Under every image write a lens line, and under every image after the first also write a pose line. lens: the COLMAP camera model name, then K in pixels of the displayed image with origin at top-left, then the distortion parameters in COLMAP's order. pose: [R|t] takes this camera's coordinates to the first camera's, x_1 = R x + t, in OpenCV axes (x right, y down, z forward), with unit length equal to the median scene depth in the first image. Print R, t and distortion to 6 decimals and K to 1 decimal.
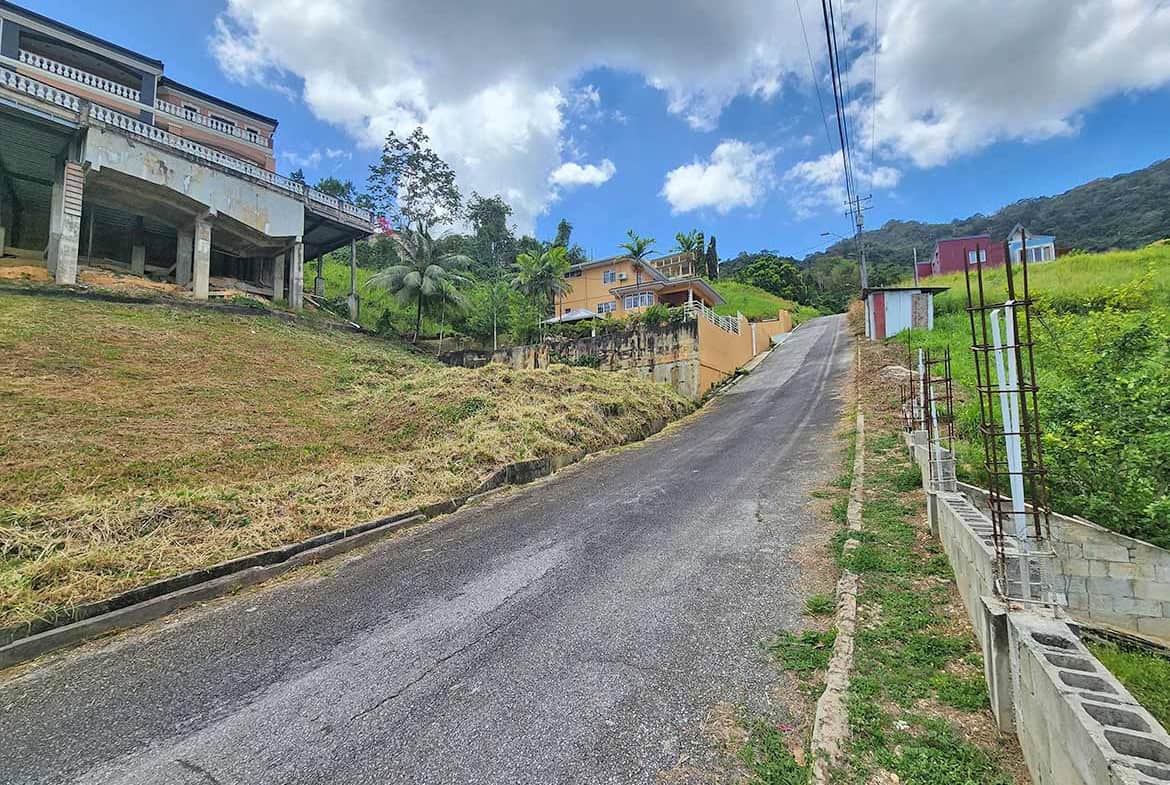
lens RADIAL K [[480.0, 0, 581.5], [0, 480.0, 393.6], [0, 0, 1]] dist [-0.001064, 0.000076]
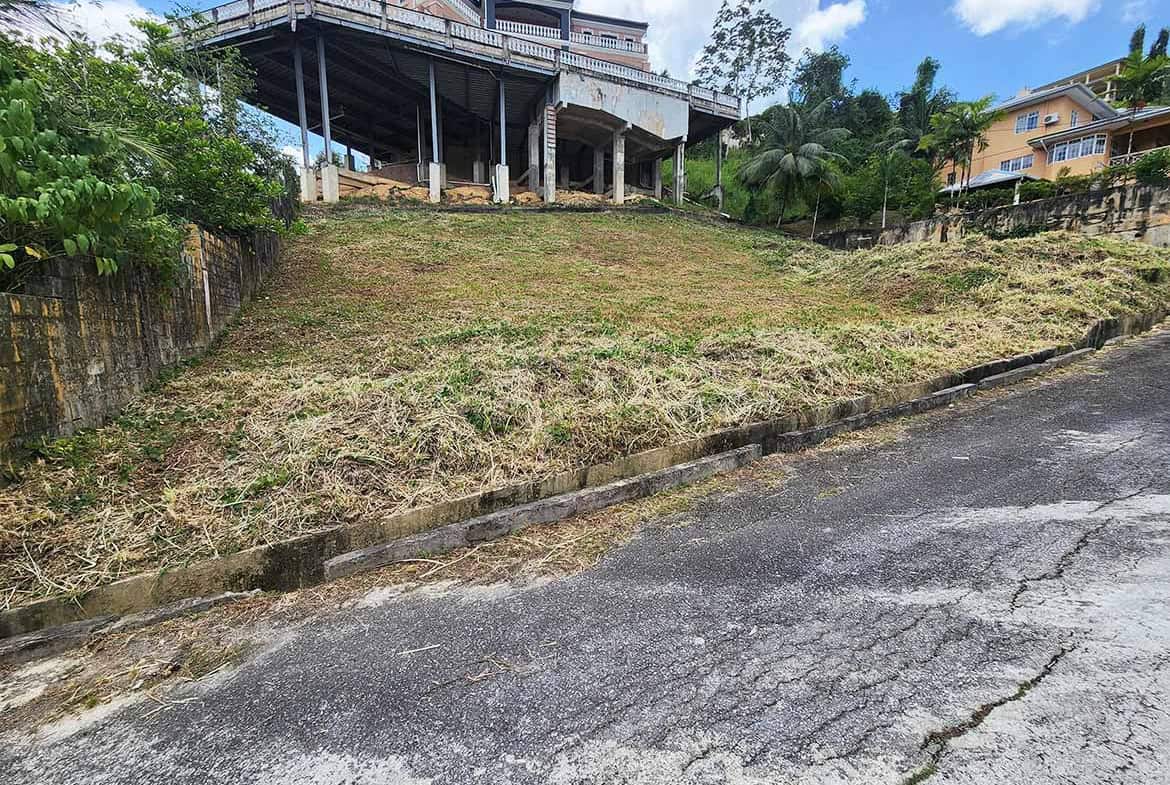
lens RADIAL K [[480.0, 0, 581.5], [0, 480.0, 393.6], [0, 0, 1]] dist [-0.001064, 0.000076]
pose [[0.870020, 0.083010, -0.485978, -0.220355], [0.024615, 0.977180, 0.210980, 0.017521], [0.492401, -0.195519, 0.848123, -0.193552]]
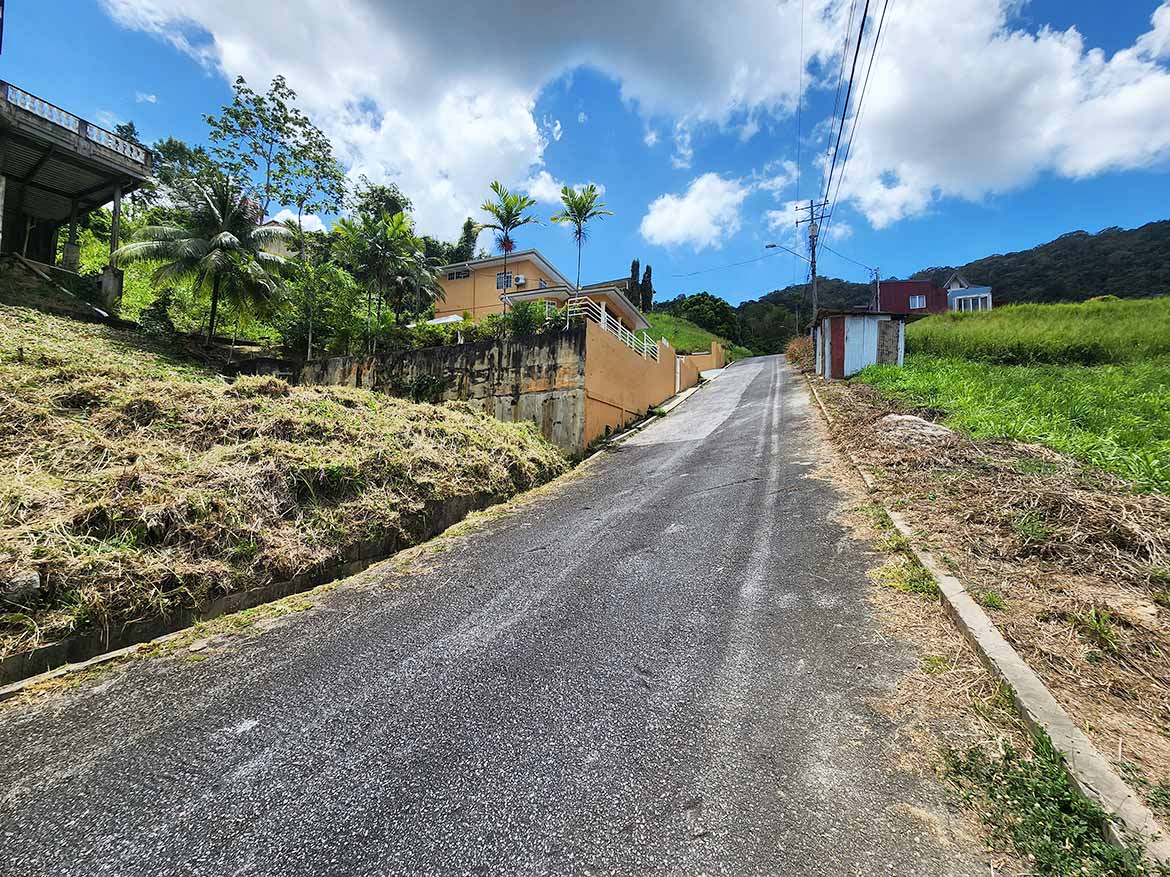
lens RADIAL K [[480.0, 0, 581.4], [0, 480.0, 439.6], [0, 0, 1]] dist [-0.001036, 0.000060]
pose [[0.990334, 0.042813, 0.131934, 0.122764], [-0.045976, 0.998721, 0.021027, -0.013303], [-0.130865, -0.026890, 0.991035, 0.285654]]
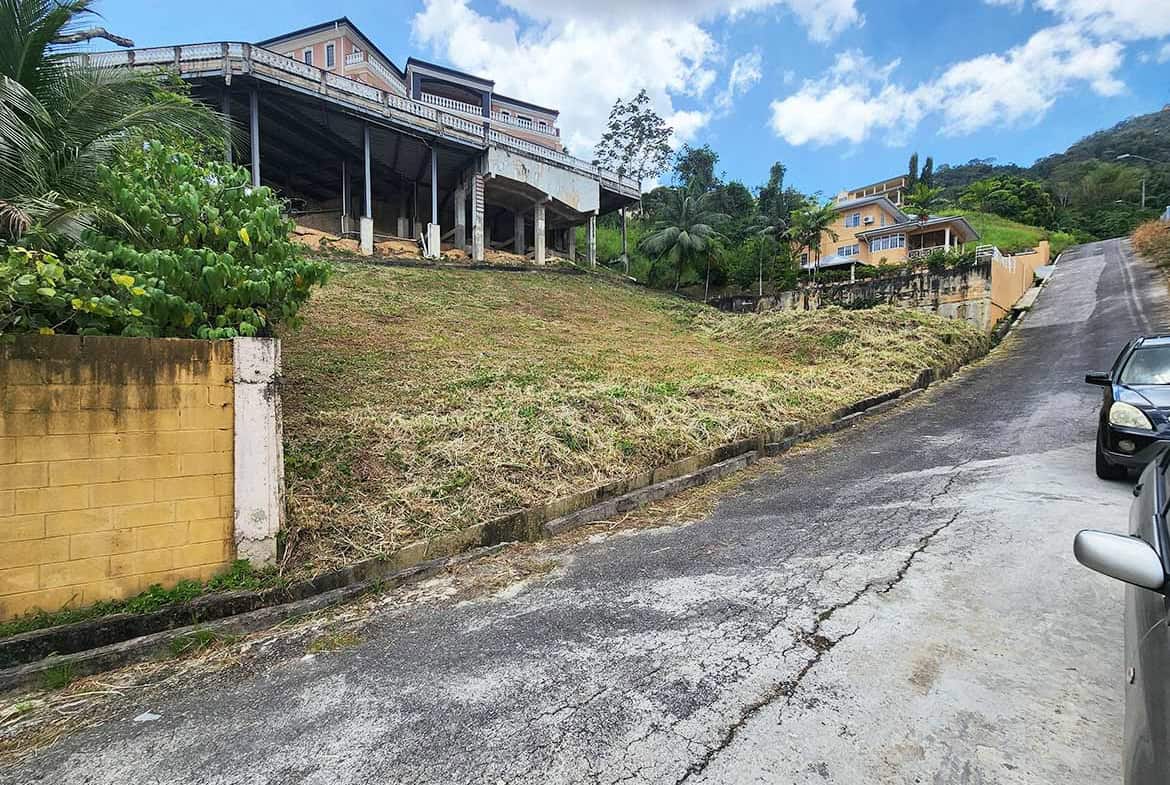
lens RADIAL K [[480.0, 0, 583.2], [0, 480.0, 391.4], [0, 0, 1]] dist [-0.000647, -0.000215]
pose [[0.957326, 0.023574, -0.288046, -0.263256], [0.008070, 0.994098, 0.108181, 0.013254], [0.288896, -0.105889, 0.951487, -0.287797]]
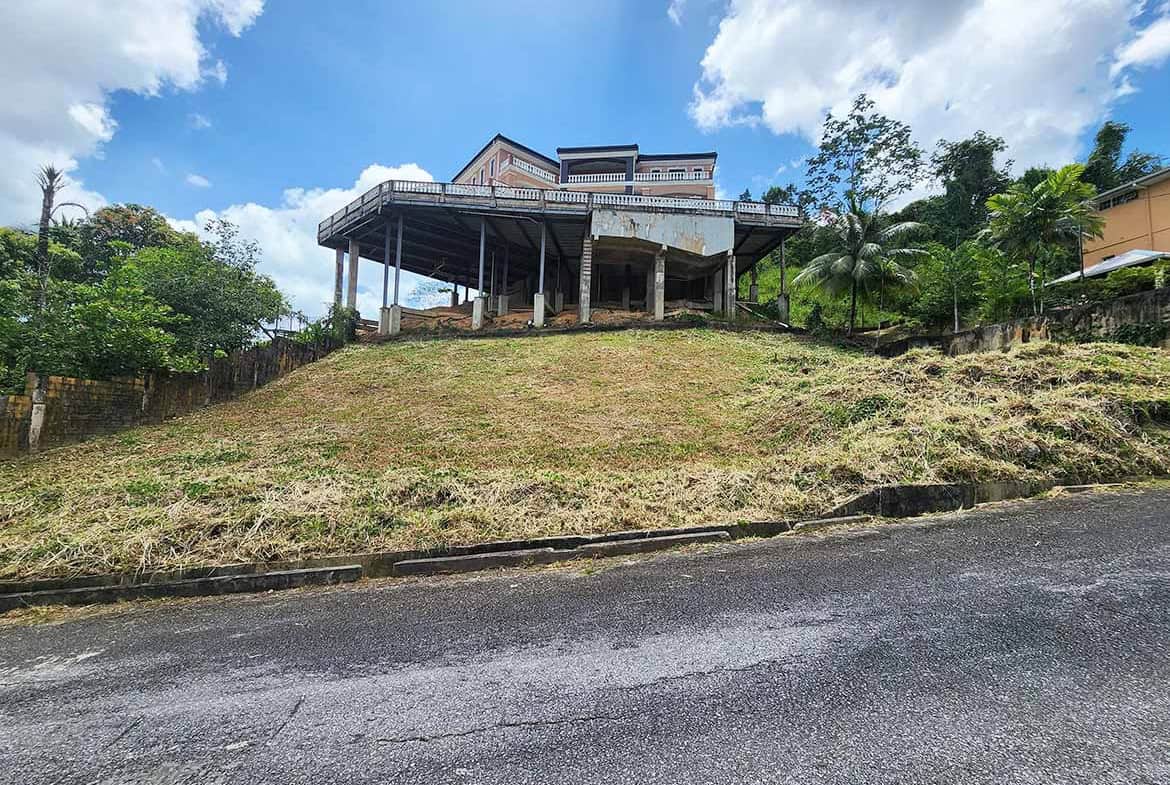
lens RADIAL K [[480.0, 0, 581.5], [0, 480.0, 393.6], [0, 0, 1]] dist [-0.001064, 0.000076]
pose [[0.621919, -0.020787, -0.782806, 0.044781], [0.017290, 0.999768, -0.012812, 0.003627], [0.782891, -0.005567, 0.622135, 0.068189]]
